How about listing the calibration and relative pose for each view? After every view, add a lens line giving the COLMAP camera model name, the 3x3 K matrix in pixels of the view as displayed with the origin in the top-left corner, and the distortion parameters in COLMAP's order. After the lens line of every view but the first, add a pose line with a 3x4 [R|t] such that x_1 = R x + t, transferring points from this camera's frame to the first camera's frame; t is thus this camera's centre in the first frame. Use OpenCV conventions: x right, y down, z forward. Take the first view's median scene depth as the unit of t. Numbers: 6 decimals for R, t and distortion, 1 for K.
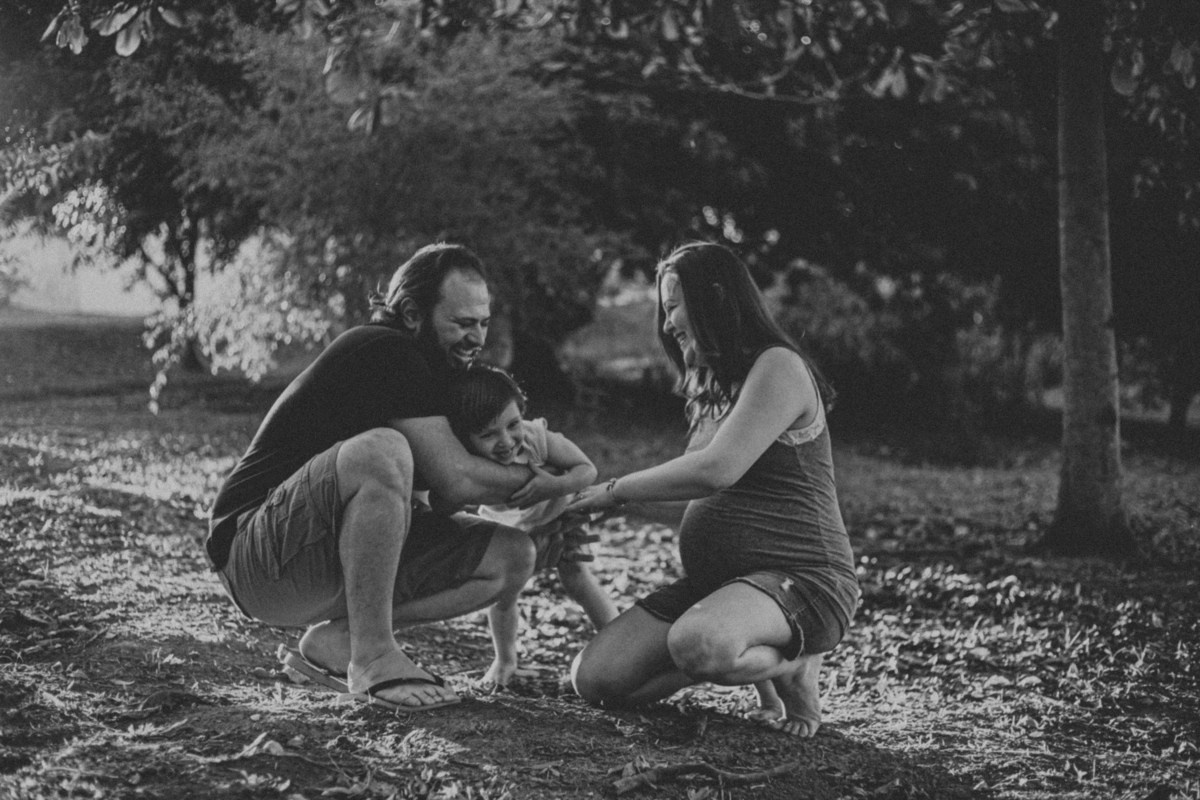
lens RADIAL K [[1751.5, 0, 606.1], [0, 1751.5, 423.9], [0, 0, 1]] dist [-0.119418, 0.000000]
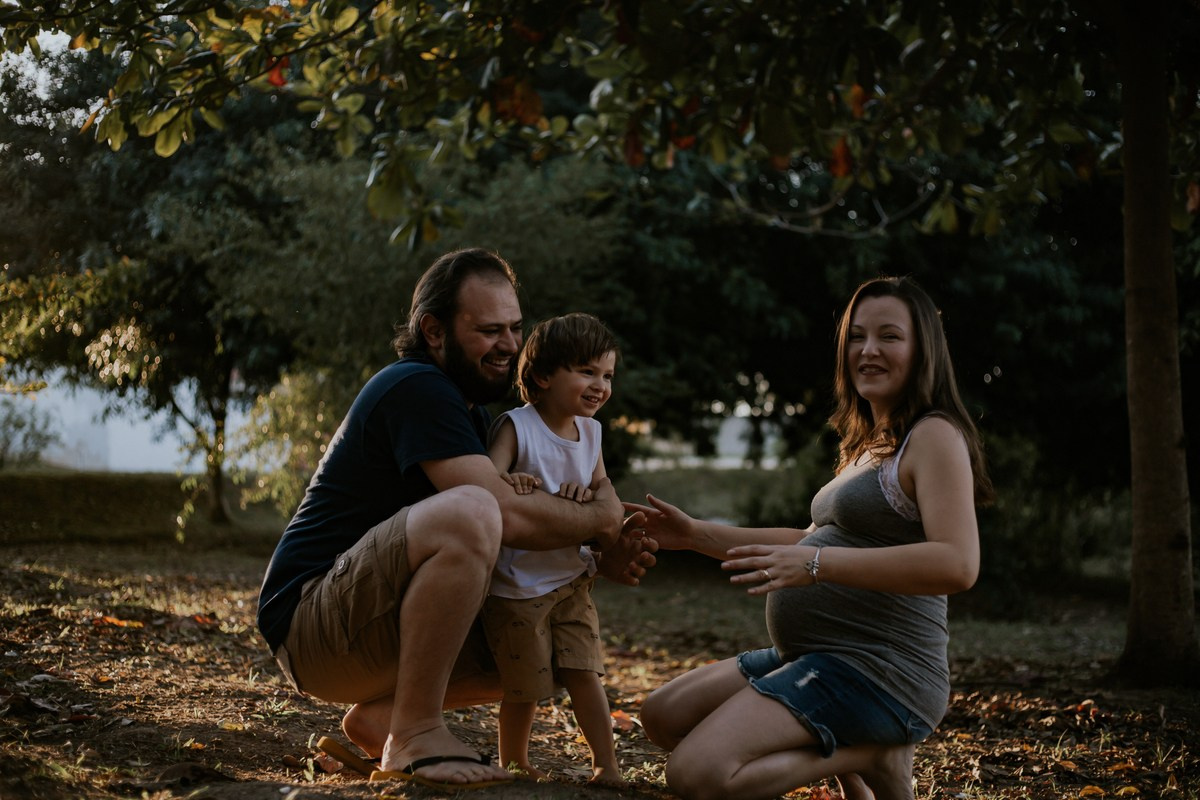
lens RADIAL K [[1751.5, 0, 602.1], [0, 1751.5, 418.6], [0, 0, 1]] dist [-0.119418, 0.000000]
pose [[0.999741, 0.014039, -0.017910, -0.012747], [-0.015811, 0.994557, -0.102984, 0.033733], [0.016367, 0.103240, 0.994522, 0.048143]]
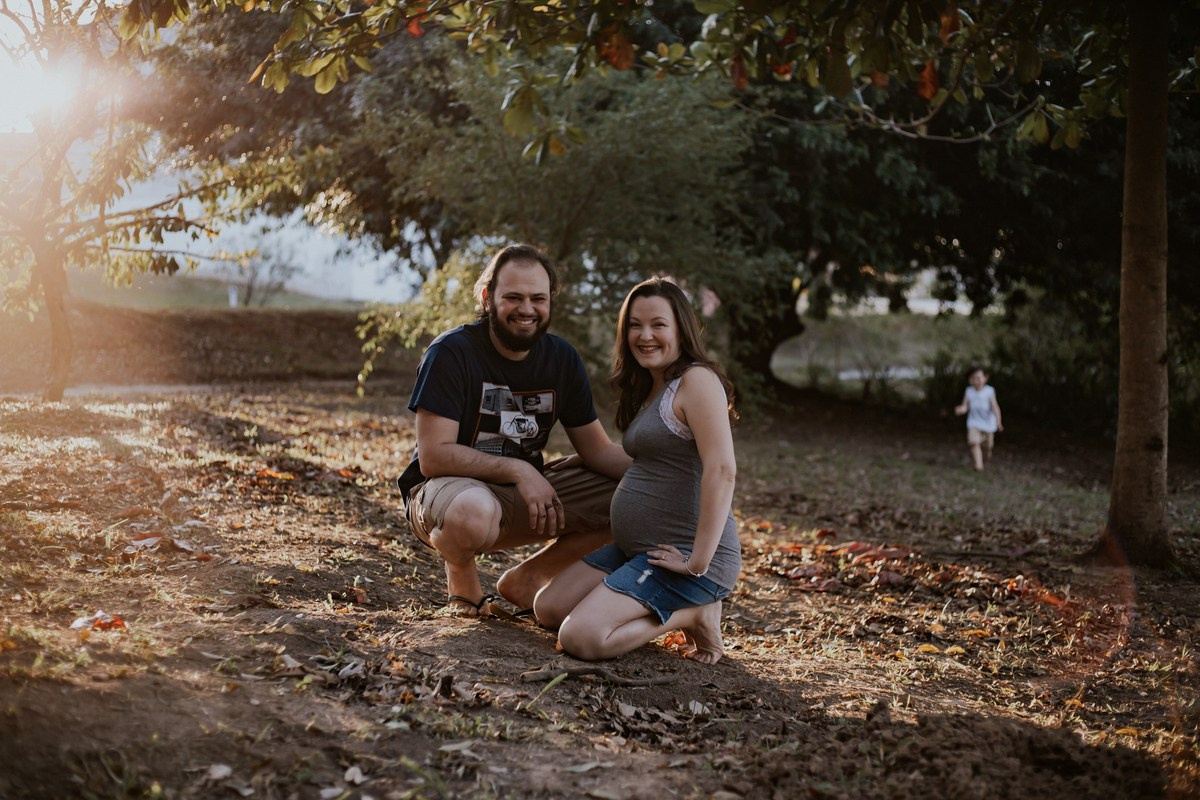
lens RADIAL K [[1751.5, 0, 600.2], [0, 1751.5, 410.8], [0, 0, 1]] dist [-0.119418, 0.000000]
pose [[0.986029, 0.053339, -0.157802, 0.120667], [-0.054779, 0.998487, -0.004783, -0.000287], [0.157309, 0.013360, 0.987459, -0.165405]]
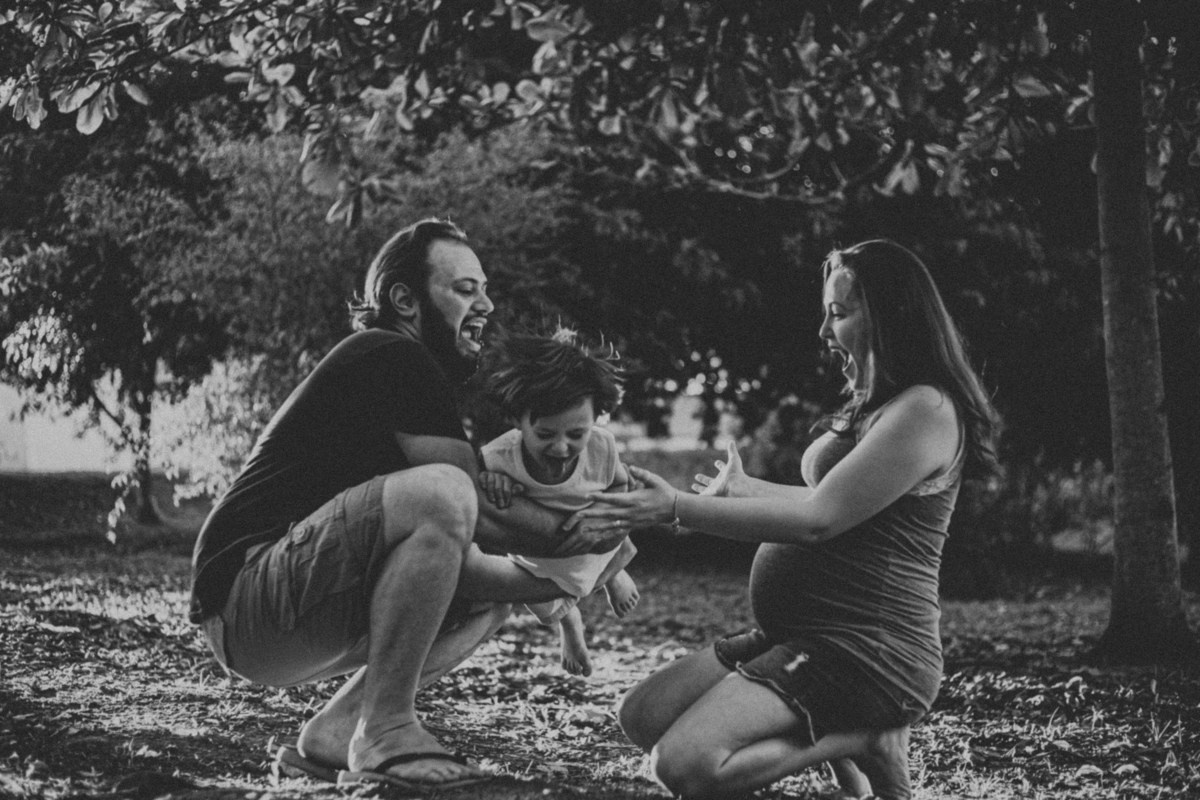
lens RADIAL K [[1836.8, 0, 599.7], [0, 1836.8, 421.1], [0, 0, 1]] dist [-0.115402, 0.000000]
pose [[0.999828, -0.014416, 0.011661, -0.019823], [0.015427, 0.995654, -0.091844, 0.035196], [-0.010287, 0.092008, 0.995705, 0.050034]]
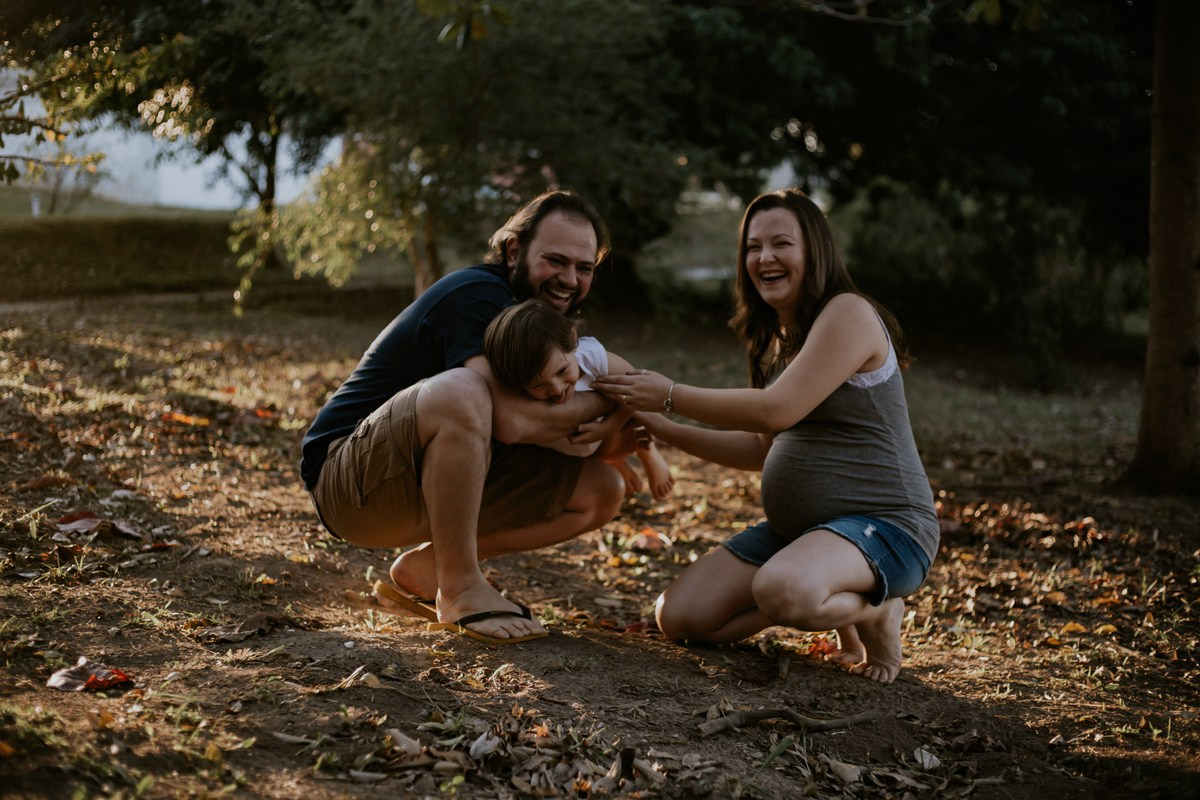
lens RADIAL K [[1751.5, 0, 599.7], [0, 1751.5, 428.9], [0, 0, 1]] dist [-0.119418, 0.000000]
pose [[0.998472, 0.034801, -0.042928, -0.006989], [-0.032271, 0.997778, 0.058282, -0.011407], [0.044861, -0.056807, 0.997377, -0.007222]]
